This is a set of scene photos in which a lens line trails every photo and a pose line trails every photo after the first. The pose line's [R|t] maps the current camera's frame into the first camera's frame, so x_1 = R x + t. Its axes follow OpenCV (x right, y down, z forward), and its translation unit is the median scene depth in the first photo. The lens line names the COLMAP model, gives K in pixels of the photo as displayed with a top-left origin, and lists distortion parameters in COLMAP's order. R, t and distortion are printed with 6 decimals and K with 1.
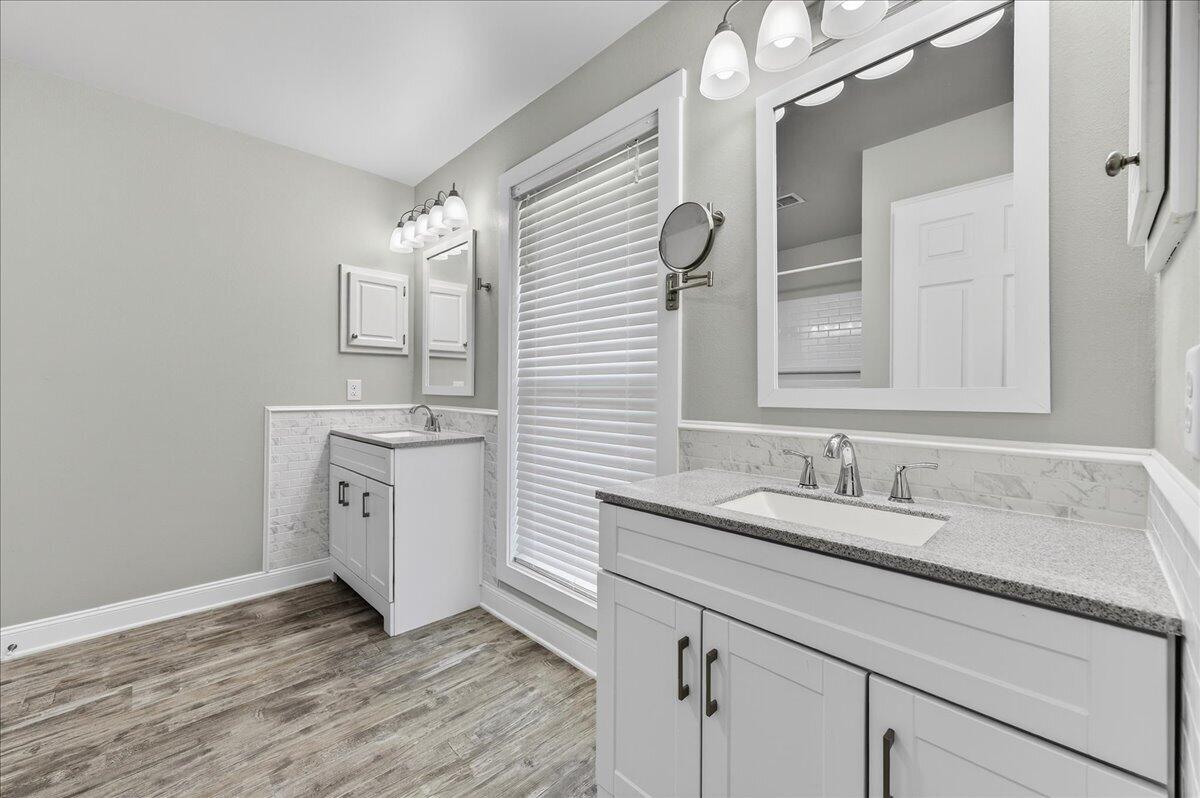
lens RADIAL K [[489.2, 0, 595.9], [0, 489.2, 387.0], [0, 0, 1]] dist [-0.000783, 0.000223]
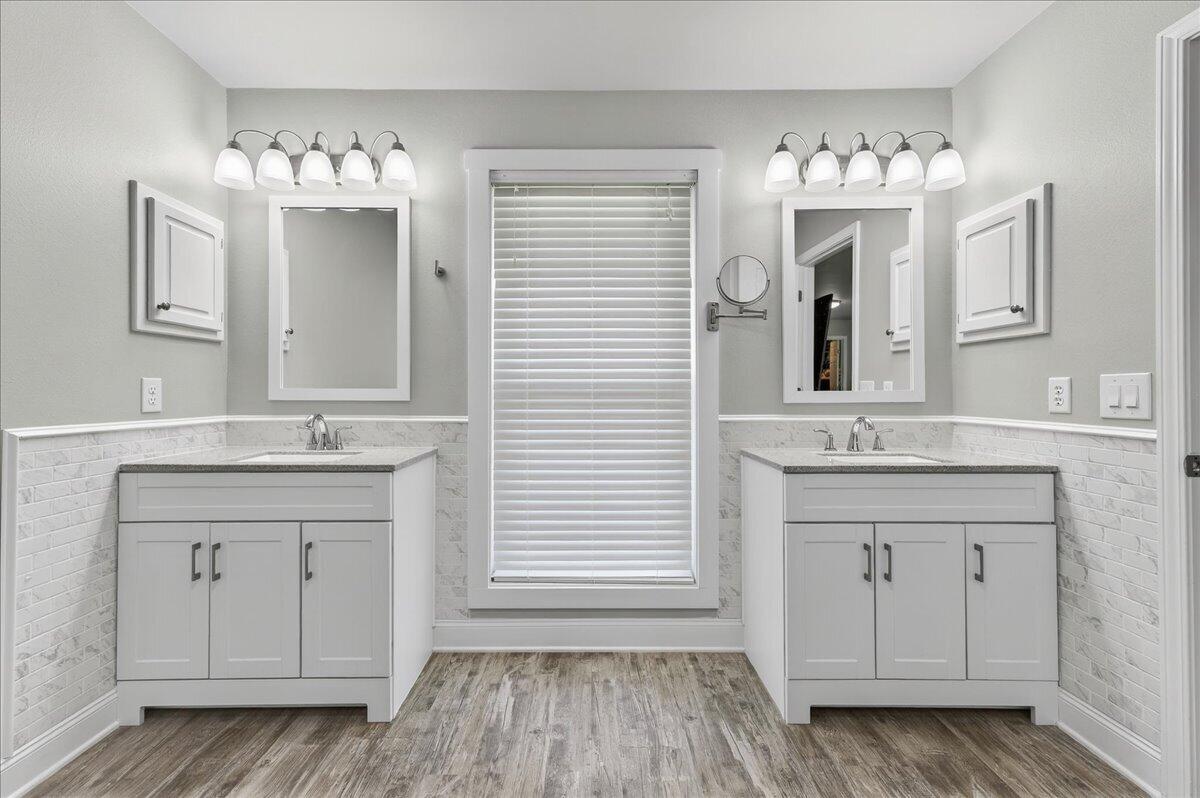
lens RADIAL K [[503.4, 0, 599.8], [0, 503.4, 386.2], [0, 0, 1]] dist [0.009917, 0.000155]
pose [[0.681856, 0.003113, 0.731479, -0.749132], [-0.000178, 0.999992, -0.004089, -0.003103], [-0.731486, 0.002658, 0.681851, 0.225281]]
